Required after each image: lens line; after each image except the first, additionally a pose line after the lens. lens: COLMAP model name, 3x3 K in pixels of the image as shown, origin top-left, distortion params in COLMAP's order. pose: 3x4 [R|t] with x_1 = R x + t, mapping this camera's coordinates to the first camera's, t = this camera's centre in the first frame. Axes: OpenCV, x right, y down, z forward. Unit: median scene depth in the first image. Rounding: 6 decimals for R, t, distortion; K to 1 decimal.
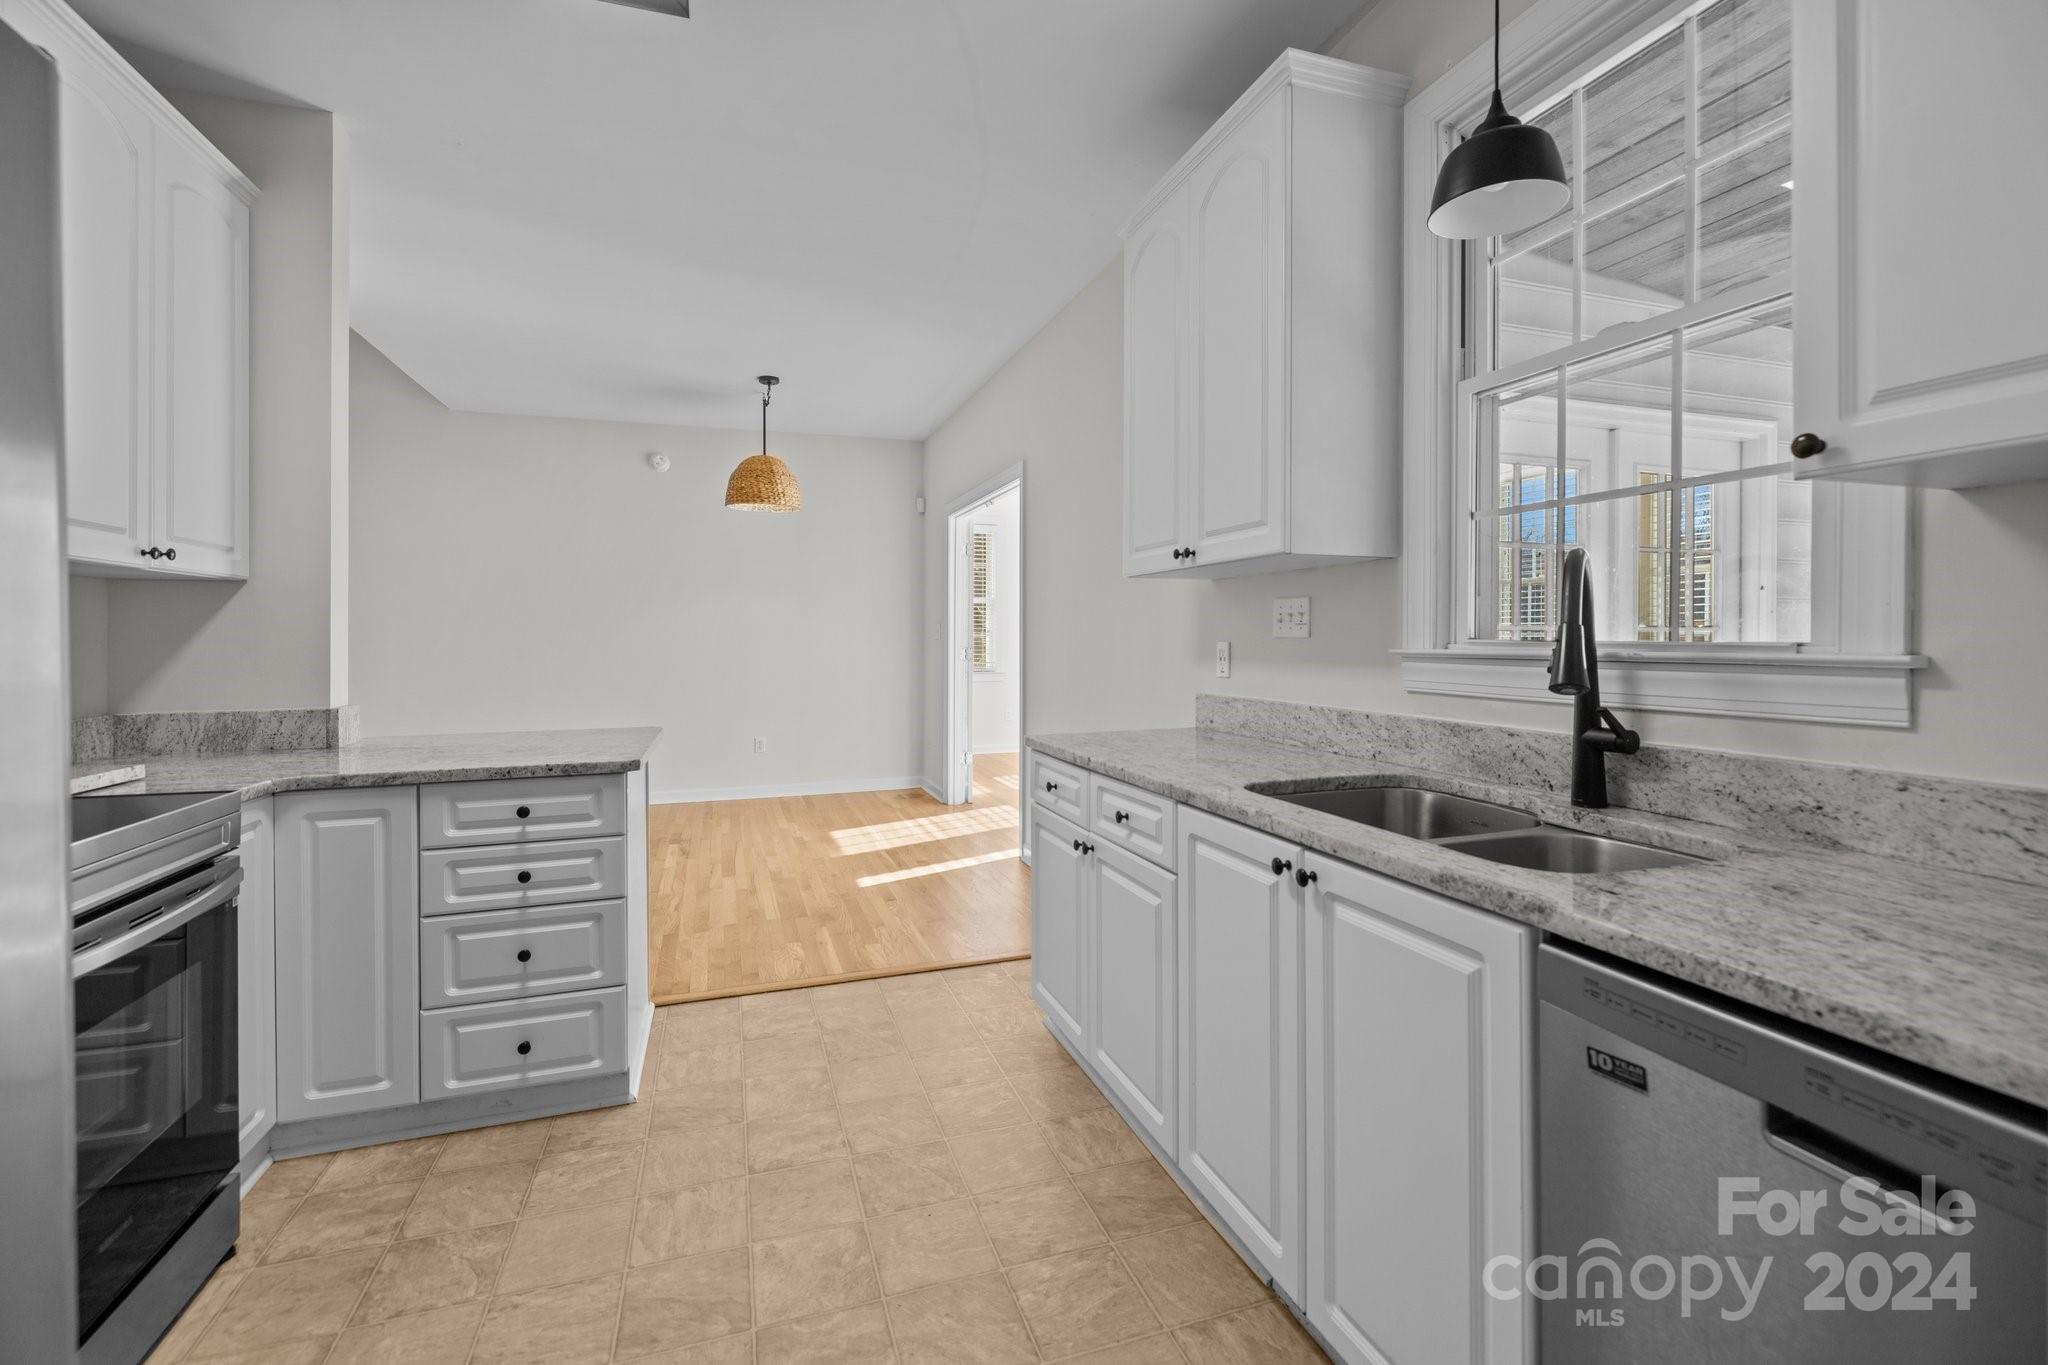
lens RADIAL K [[871.0, 0, 1011.9], [0, 871.0, 640.0], [0, 0, 1]] dist [-0.004202, -0.000298]
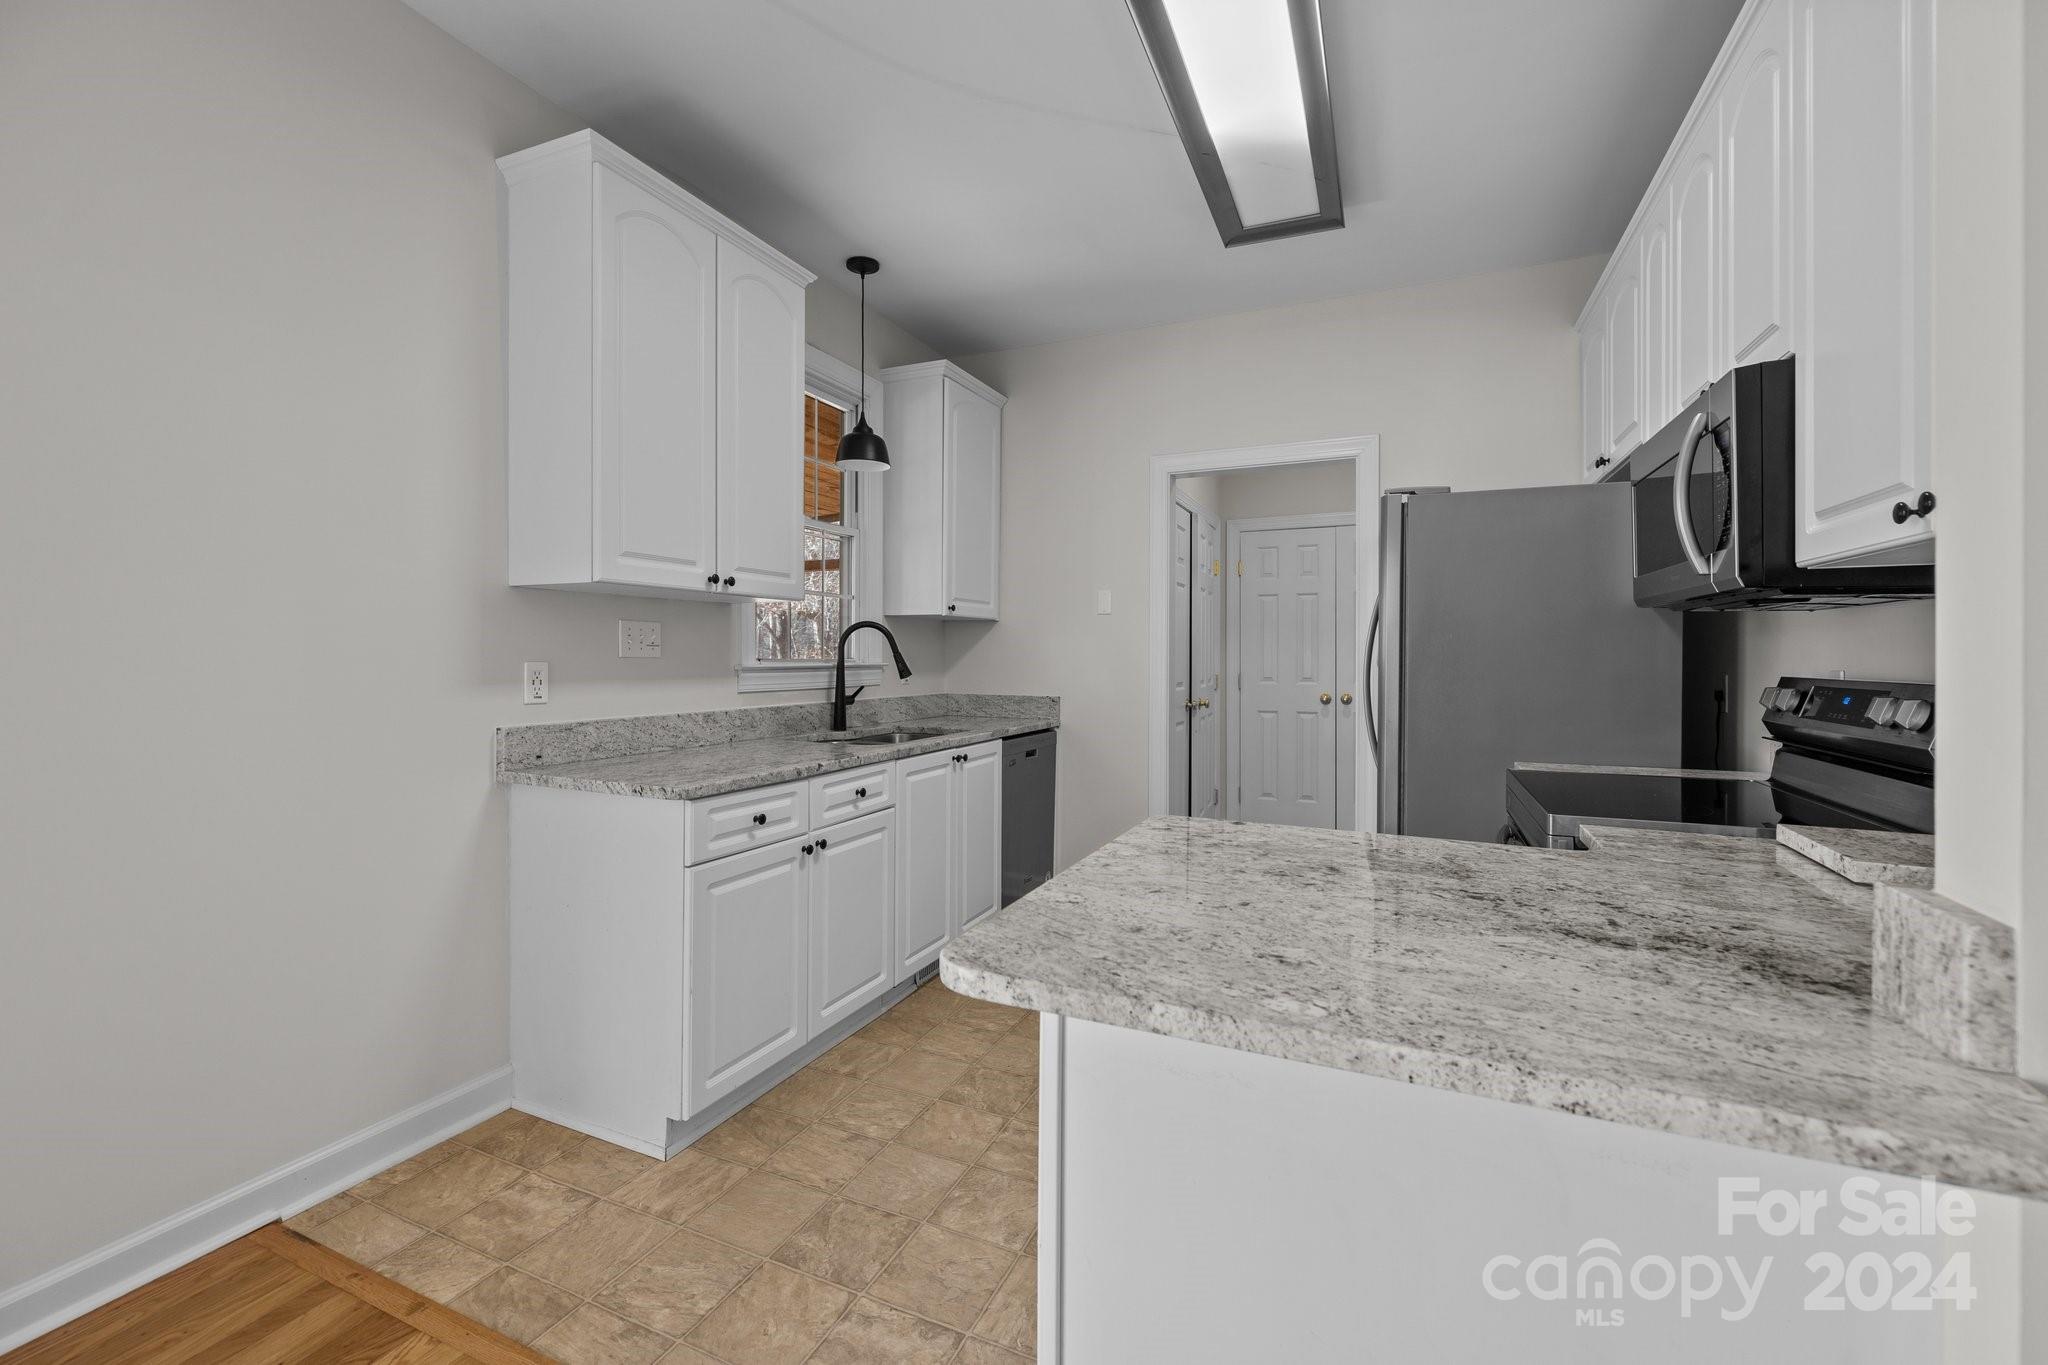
lens RADIAL K [[871.0, 0, 1011.9], [0, 871.0, 640.0], [0, 0, 1]] dist [-0.004202, -0.000298]
pose [[-0.735200, 0.008531, 0.677797, -0.755829], [-0.003088, 0.999868, -0.015934, -0.008810], [-0.677844, -0.013808, -0.735076, 1.450113]]
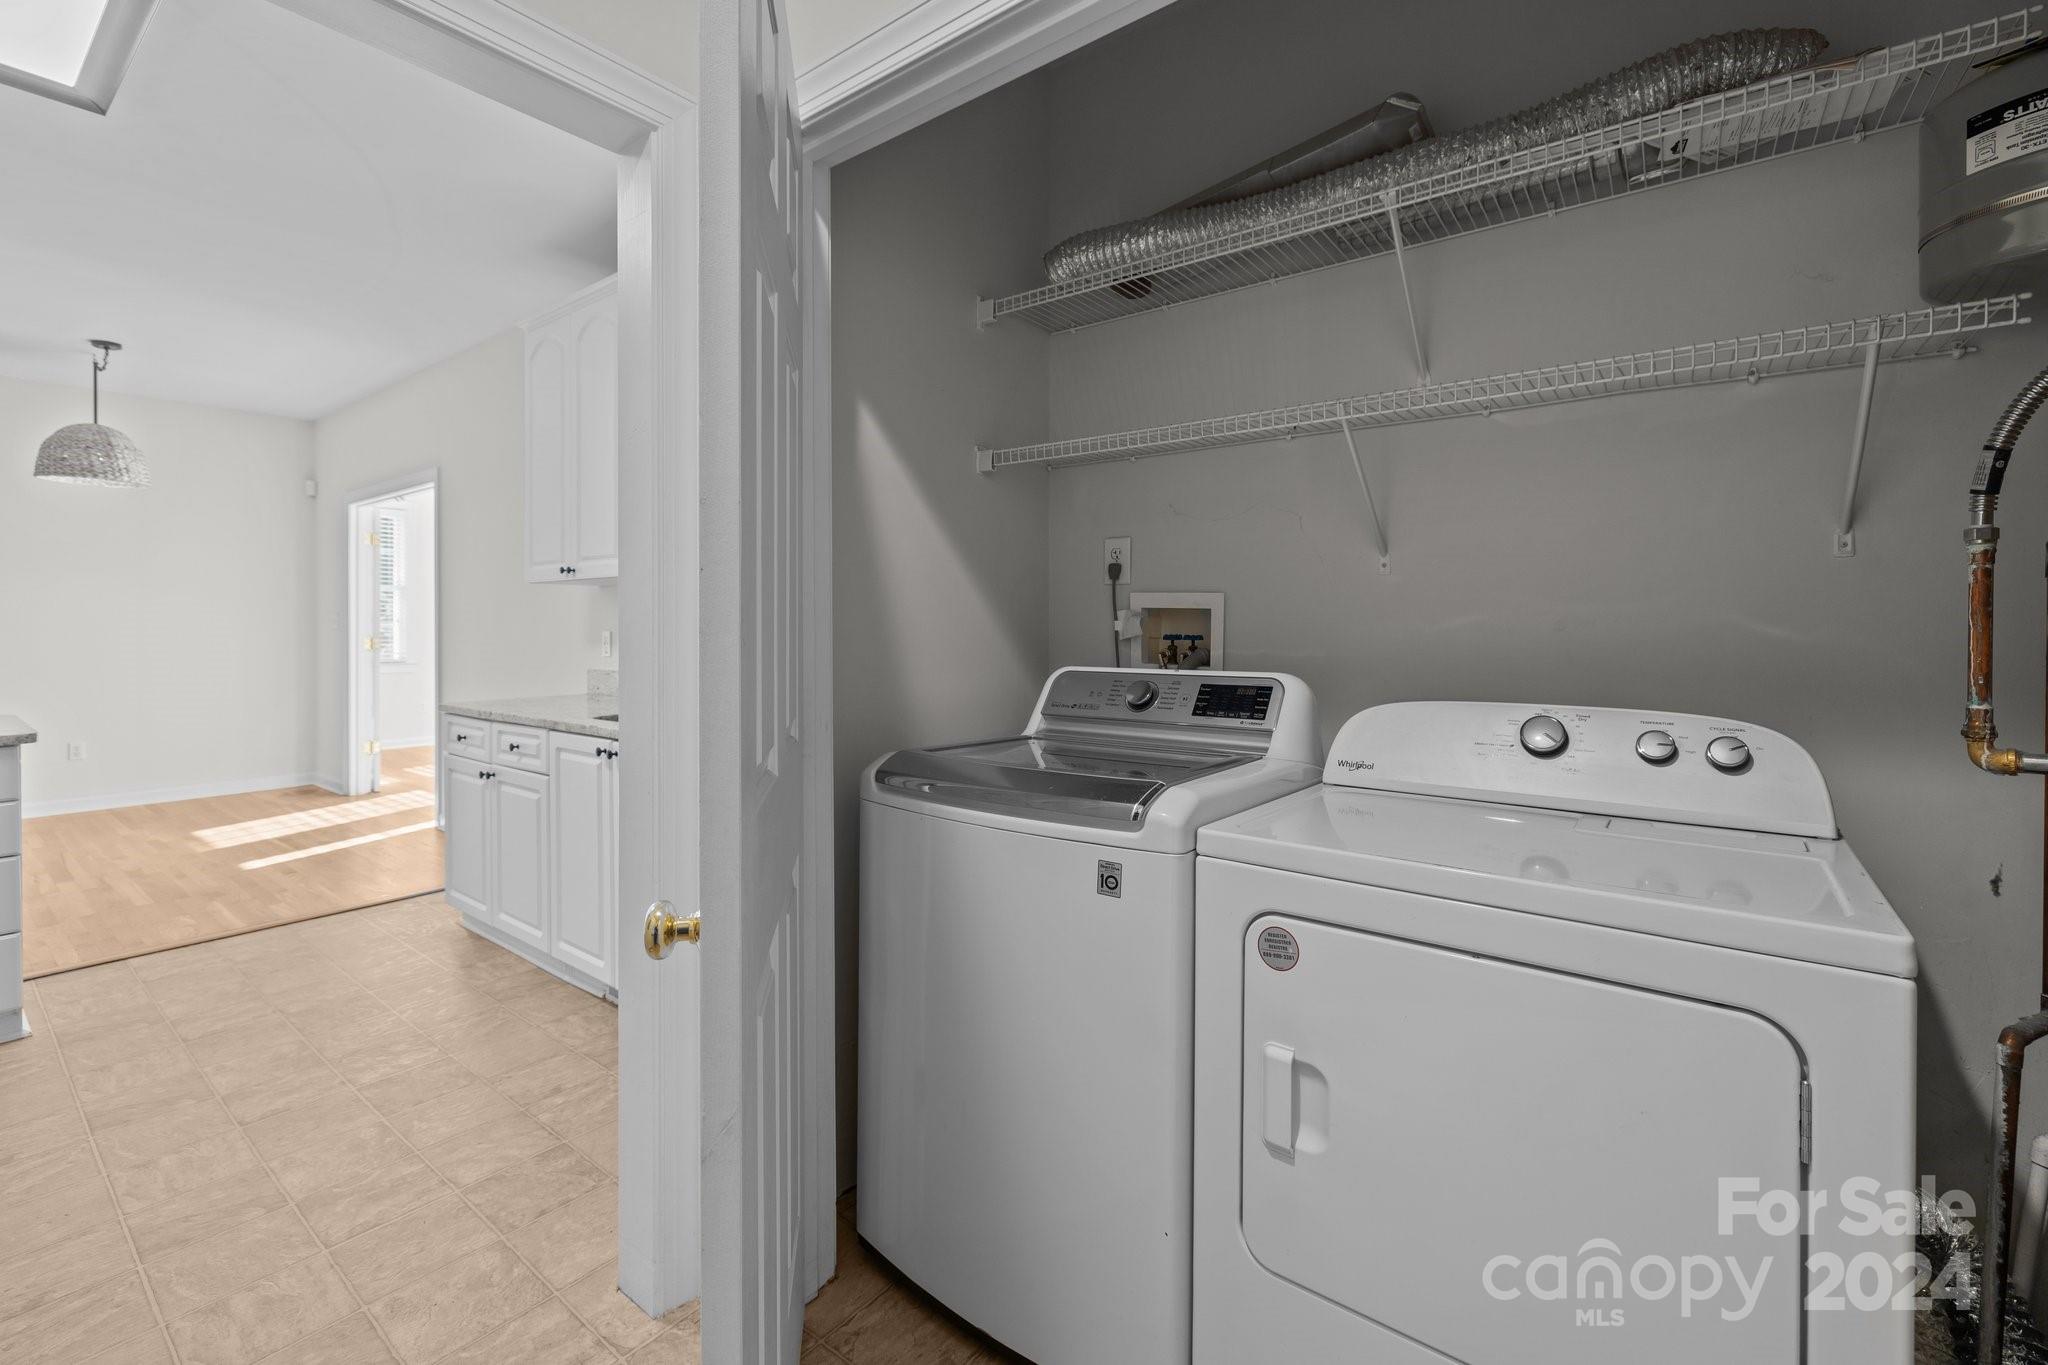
lens RADIAL K [[871.0, 0, 1011.9], [0, 871.0, 640.0], [0, 0, 1]] dist [-0.004202, -0.000298]
pose [[0.829459, -0.004190, 0.558552, 0.001123], [-0.002014, 0.999943, 0.010492, 0.000184], [-0.558564, -0.009827, 0.829403, -0.571424]]
